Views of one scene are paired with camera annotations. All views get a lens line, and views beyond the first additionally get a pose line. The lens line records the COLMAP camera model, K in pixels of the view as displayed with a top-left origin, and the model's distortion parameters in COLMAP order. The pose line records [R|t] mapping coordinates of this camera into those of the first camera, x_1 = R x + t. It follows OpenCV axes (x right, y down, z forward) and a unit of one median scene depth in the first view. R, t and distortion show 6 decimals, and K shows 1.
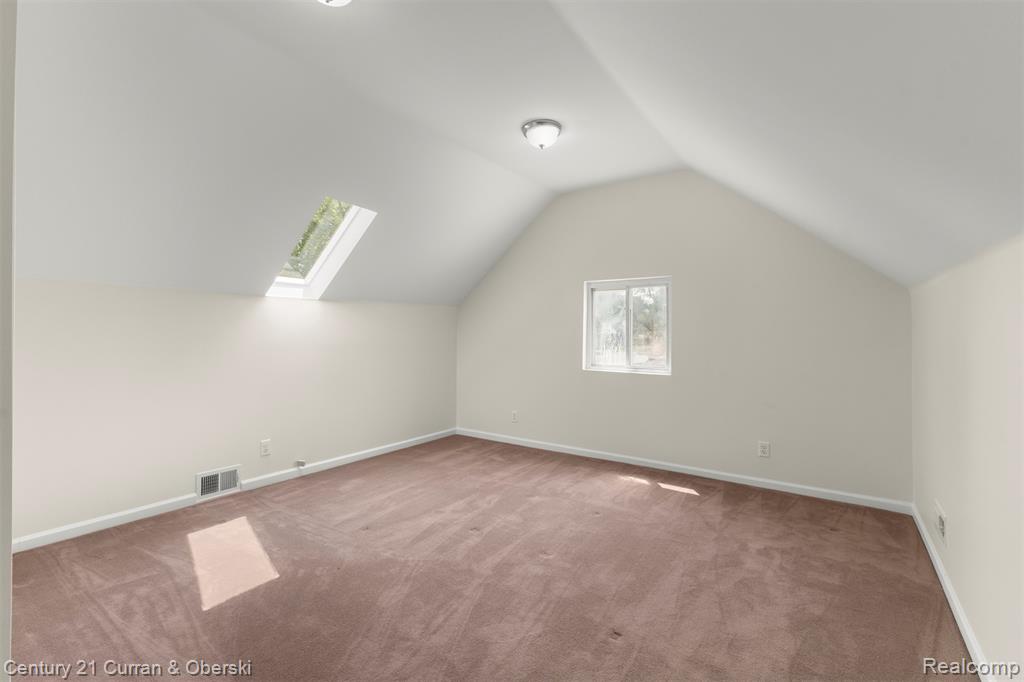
lens RADIAL K [[450.6, 0, 512.0], [0, 450.6, 341.0], [0, 0, 1]] dist [-0.000555, -0.005174]
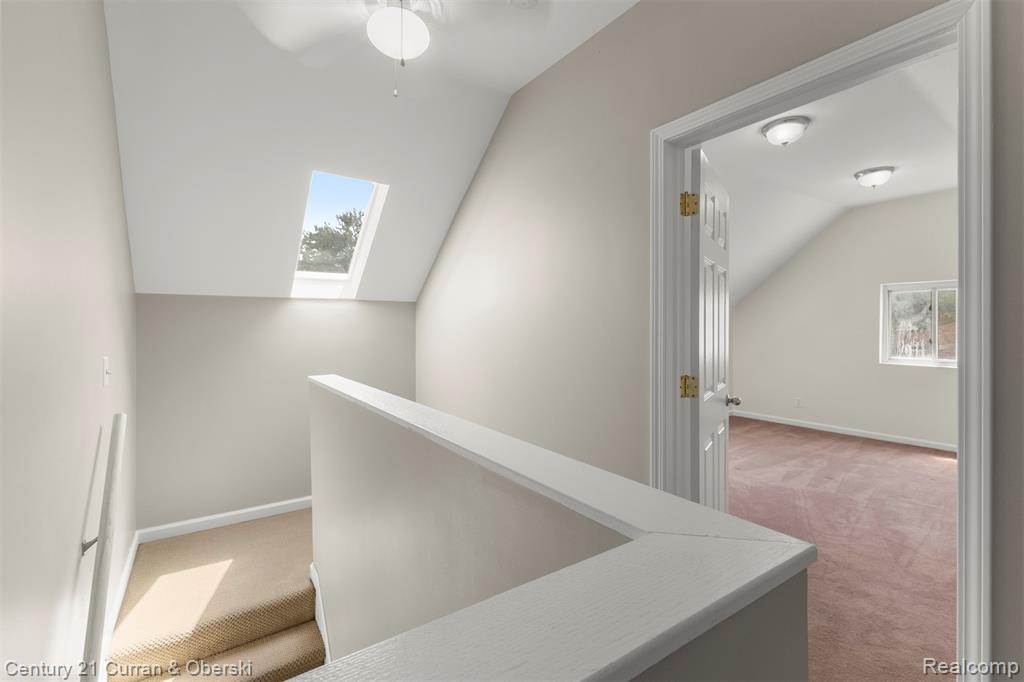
lens RADIAL K [[444.1, 0, 513.3], [0, 444.1, 336.7], [0, 0, 1]] dist [0.020674, -0.005147]
pose [[0.930886, -0.009299, -0.365191, -0.380524], [0.012774, 0.999893, 0.007101, -0.028612], [0.365086, -0.011275, 0.930905, -0.502328]]
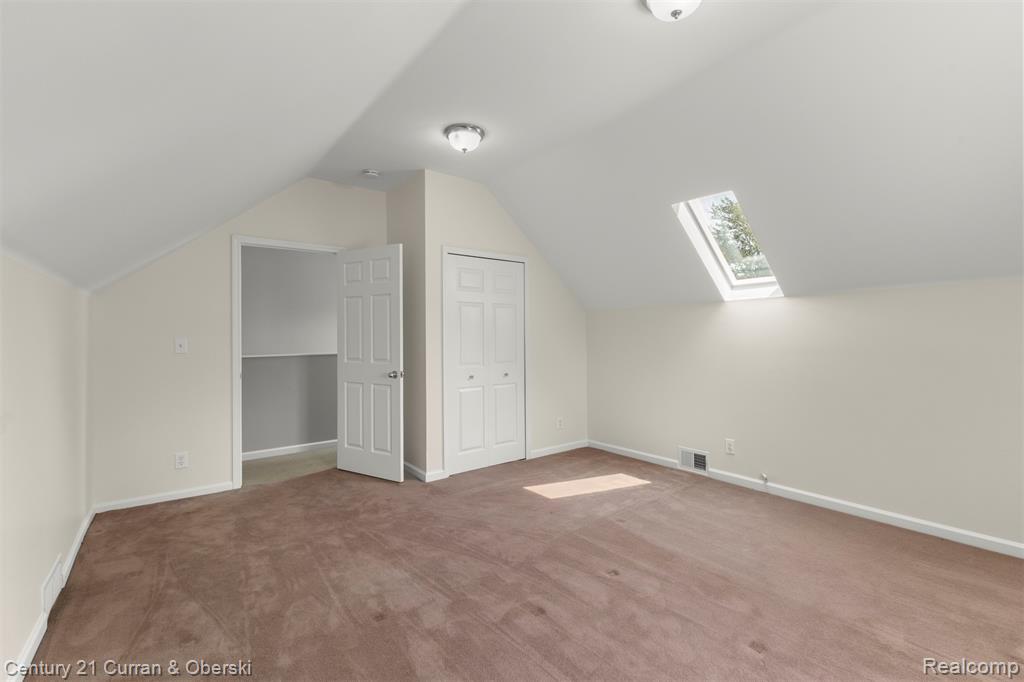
lens RADIAL K [[444.1, 0, 513.3], [0, 444.1, 336.7], [0, 0, 1]] dist [0.020674, -0.005147]
pose [[-0.324695, -0.009947, -0.945767, 0.593043], [-0.009295, 0.999930, -0.007325, -0.003369], [0.945773, 0.006413, -0.324764, 0.863060]]
